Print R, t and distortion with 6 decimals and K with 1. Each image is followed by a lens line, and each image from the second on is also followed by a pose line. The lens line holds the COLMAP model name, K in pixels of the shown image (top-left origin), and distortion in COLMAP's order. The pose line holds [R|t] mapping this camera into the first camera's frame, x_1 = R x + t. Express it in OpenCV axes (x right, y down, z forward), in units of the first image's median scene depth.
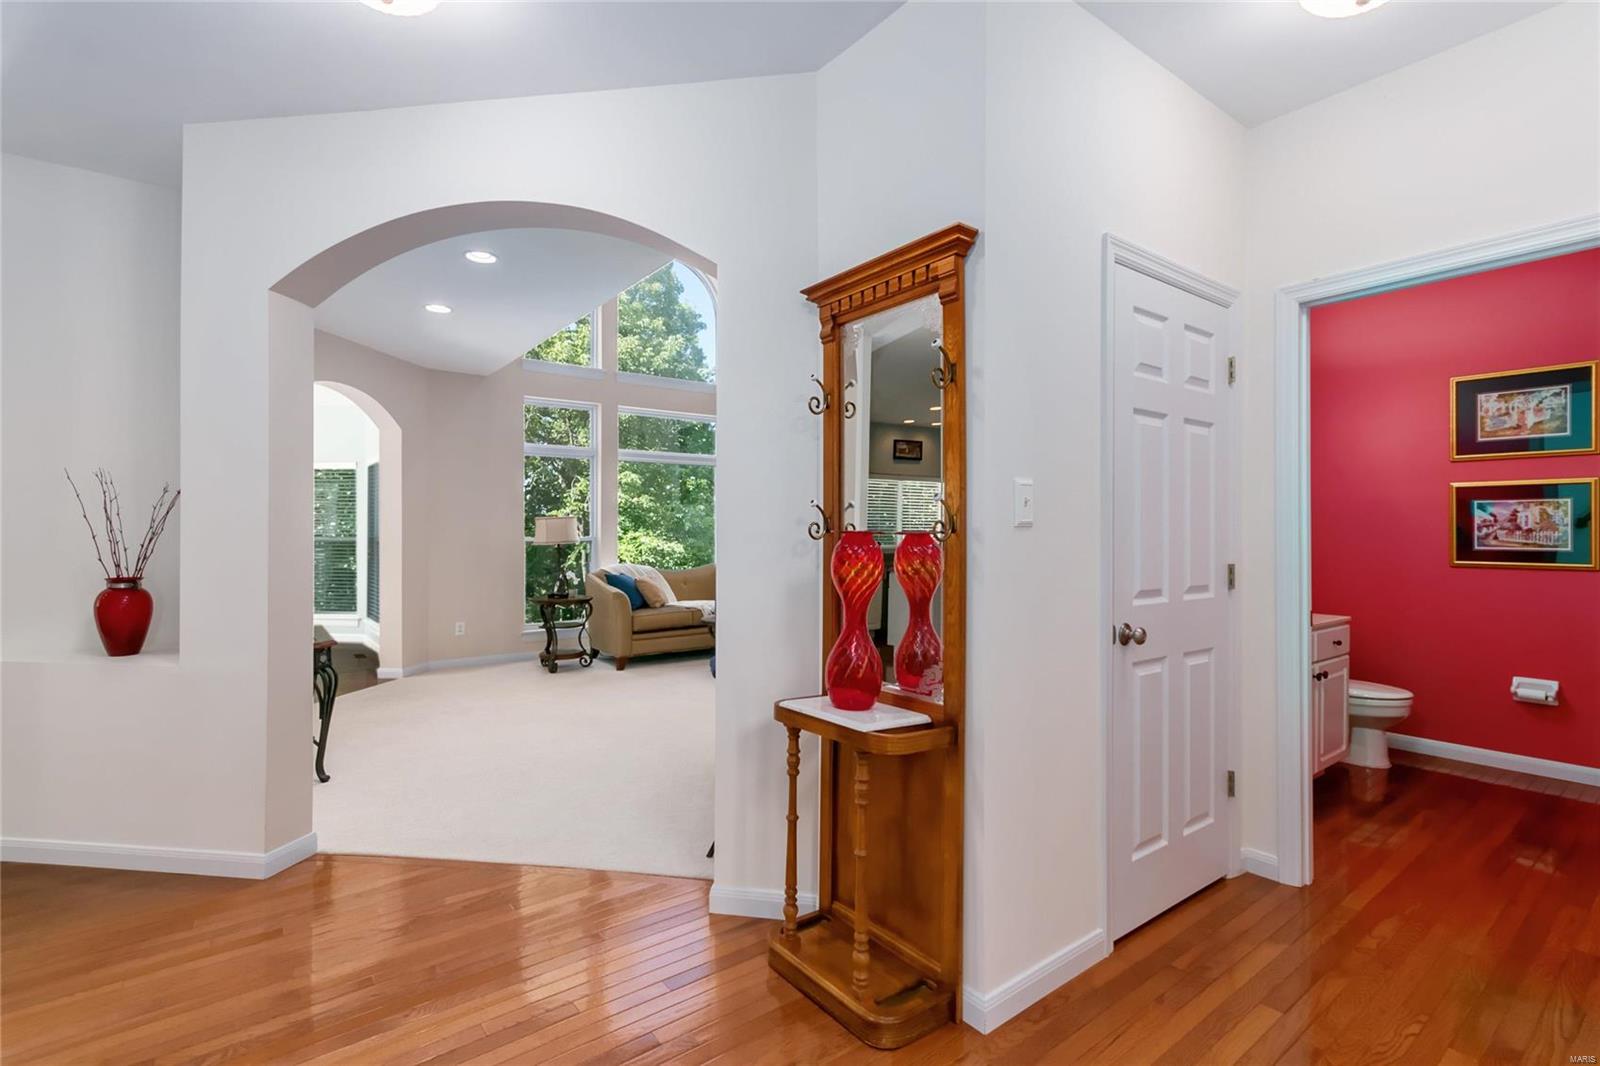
lens RADIAL K [[745.6, 0, 793.5], [0, 745.6, 539.9], [0, 0, 1]] dist [-0.004212, 0.003431]
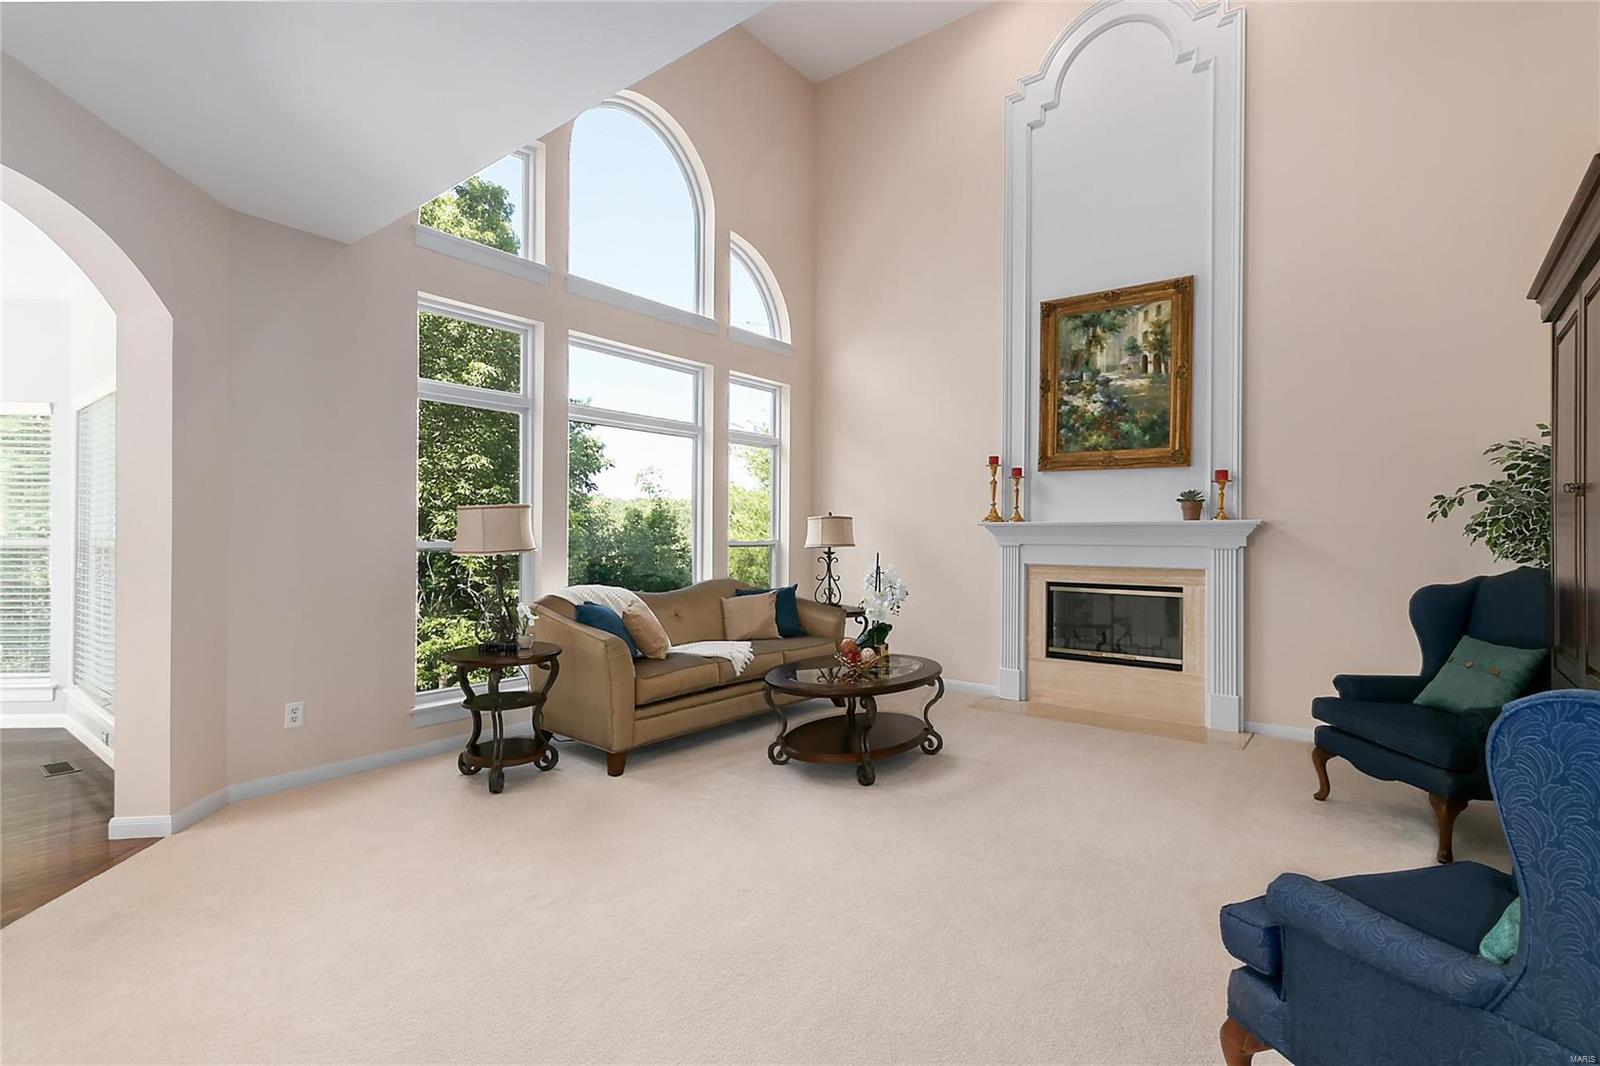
lens RADIAL K [[745.6, 0, 797.0], [0, 745.6, 540.6], [0, 0, 1]] dist [-0.004212, 0.003431]
pose [[0.966971, 0.002265, 0.254877, -0.241192], [-0.002314, 0.999997, -0.000109, -0.005808], [-0.254876, -0.000484, 0.966974, 0.405379]]
